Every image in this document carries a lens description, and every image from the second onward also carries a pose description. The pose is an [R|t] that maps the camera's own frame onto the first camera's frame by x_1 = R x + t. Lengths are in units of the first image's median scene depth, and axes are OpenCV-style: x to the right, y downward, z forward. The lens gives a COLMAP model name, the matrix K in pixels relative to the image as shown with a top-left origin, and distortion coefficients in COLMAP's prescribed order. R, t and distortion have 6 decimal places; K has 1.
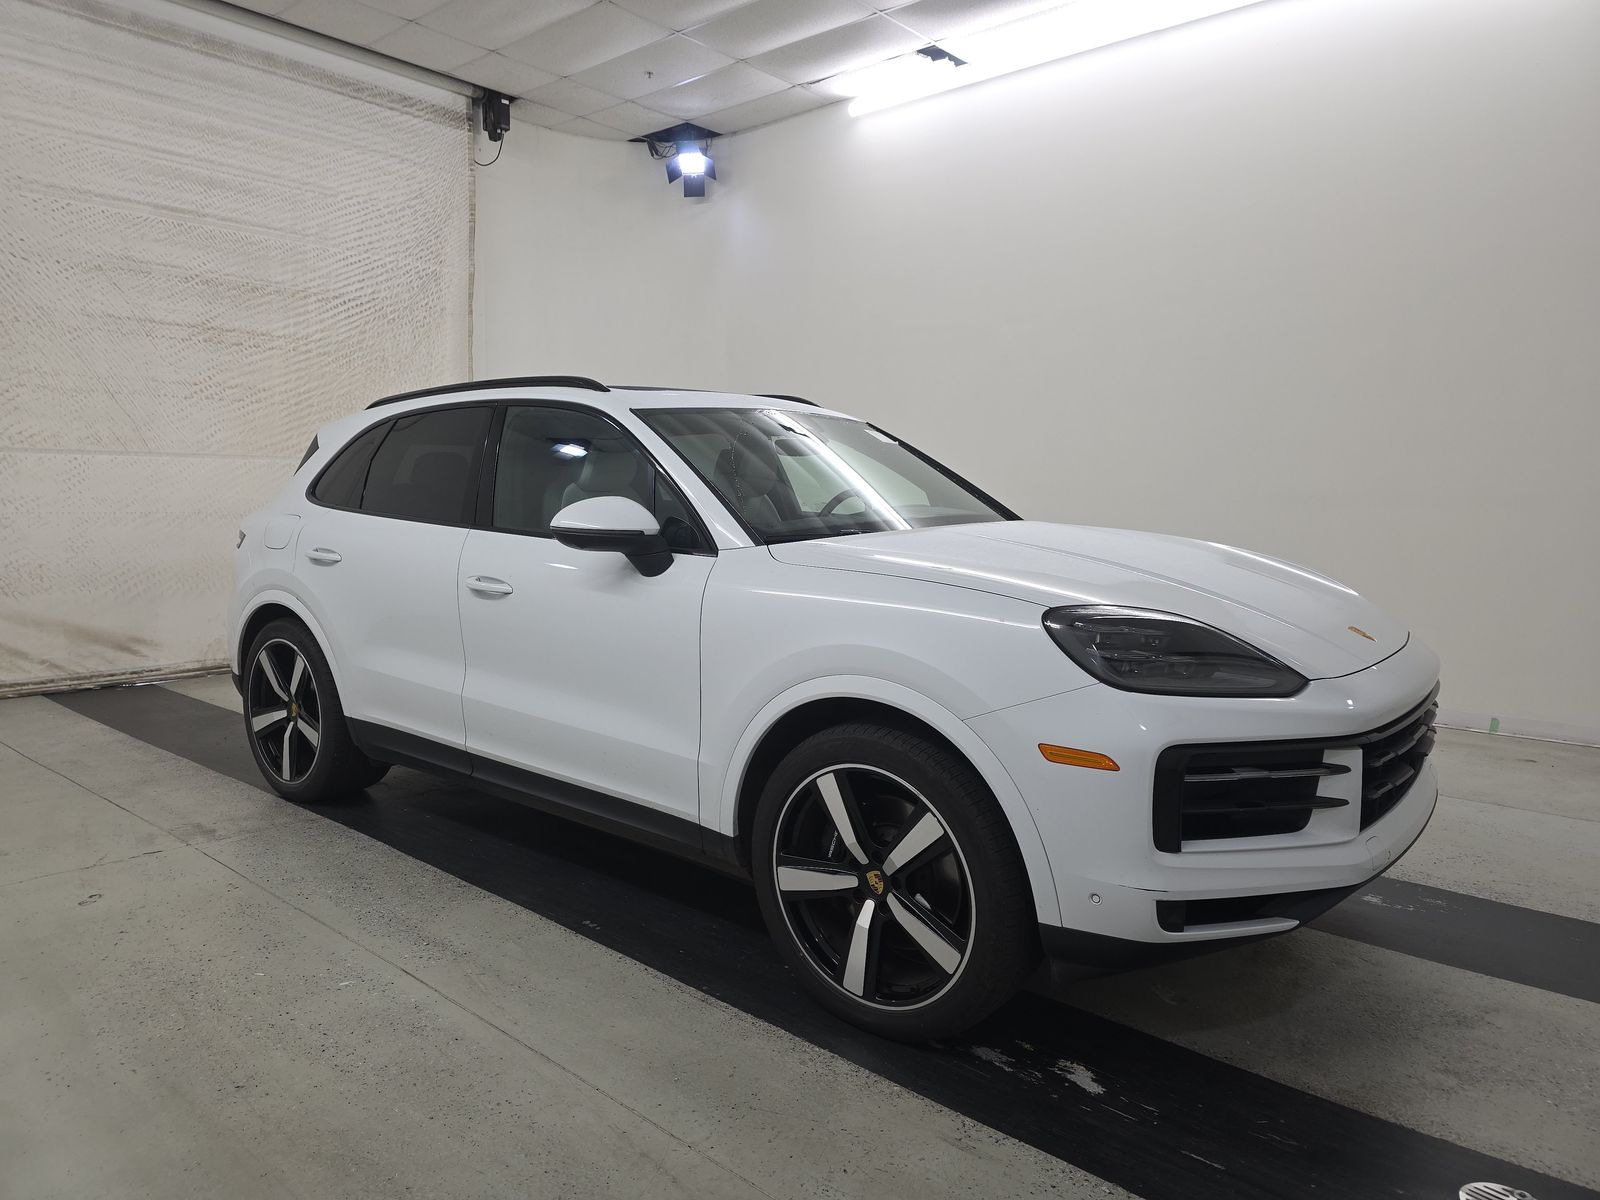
lens RADIAL K [[1050.8, 0, 815.3], [0, 1050.8, 588.2], [0, 0, 1]] dist [0.027706, -0.020635]
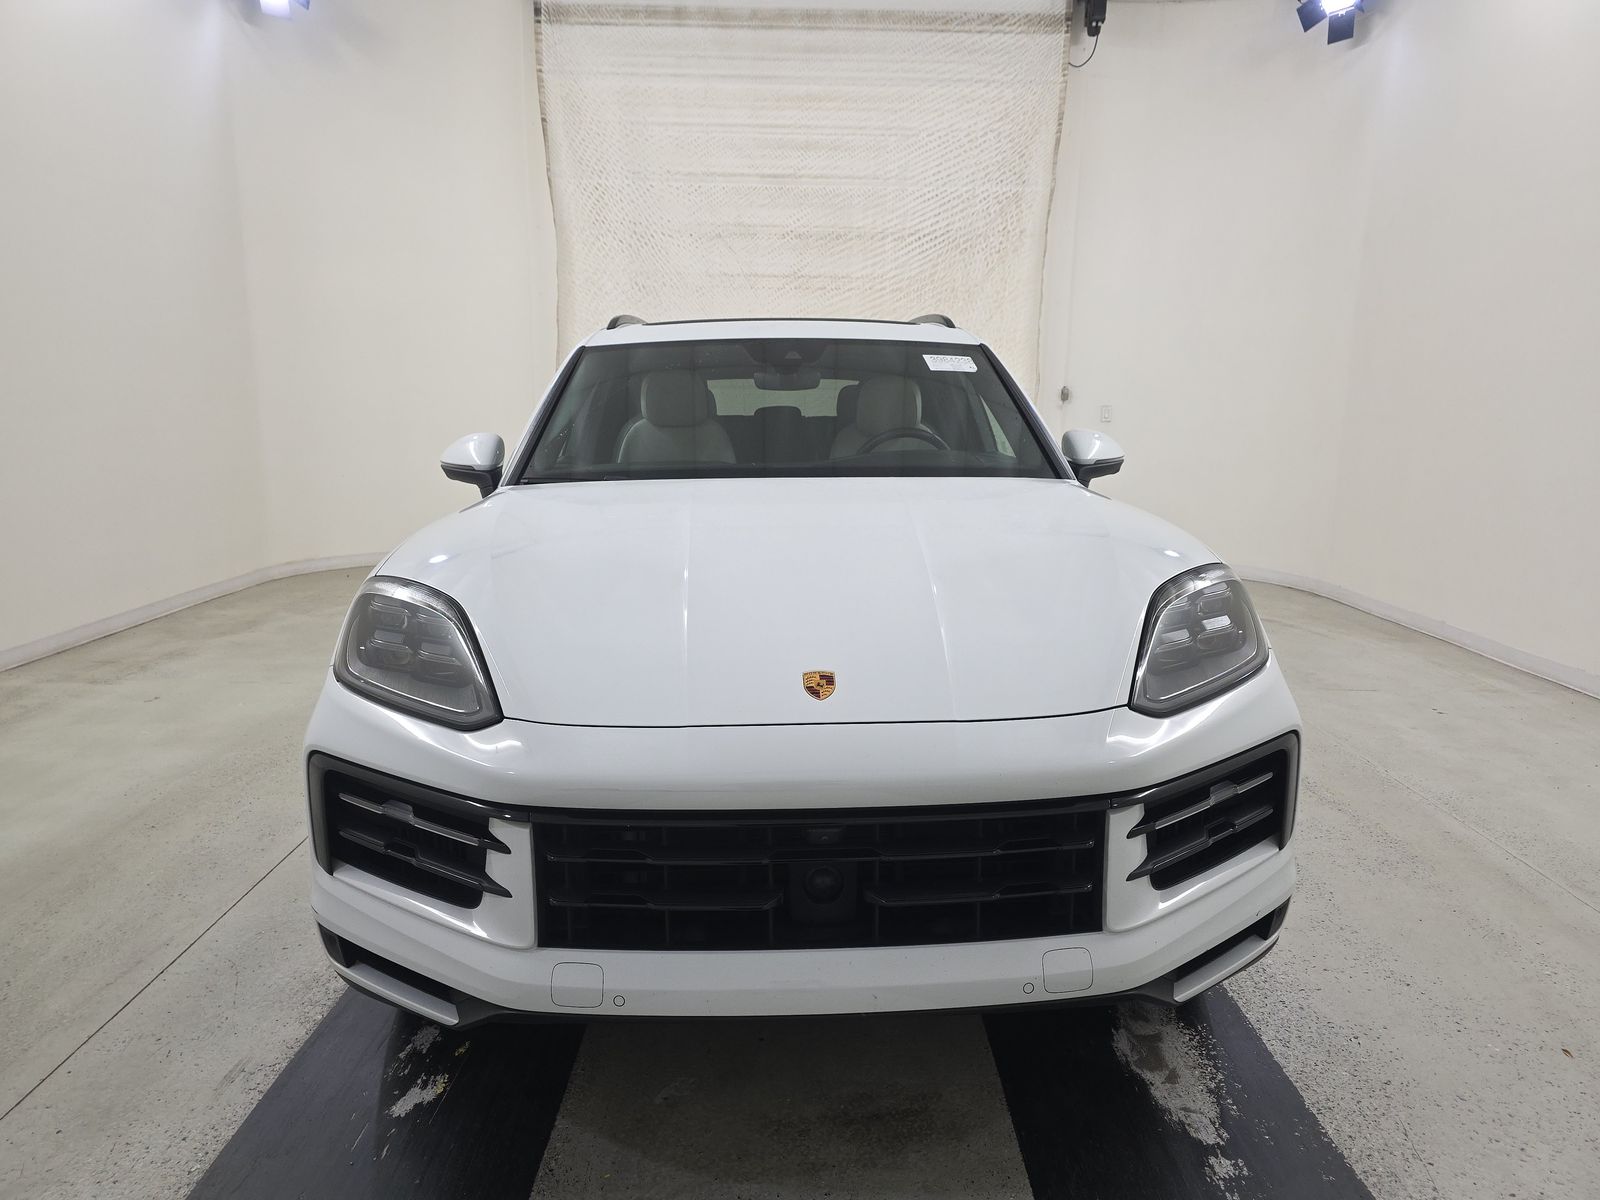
lens RADIAL K [[1050.8, 0, 812.1], [0, 1050.8, 600.8], [0, 0, 1]] dist [0.027706, -0.020635]
pose [[0.667566, 0.132329, -0.732697, 0.302286], [-0.075364, 0.991034, 0.110322, -0.019610], [0.740727, -0.018428, 0.671554, 0.206795]]
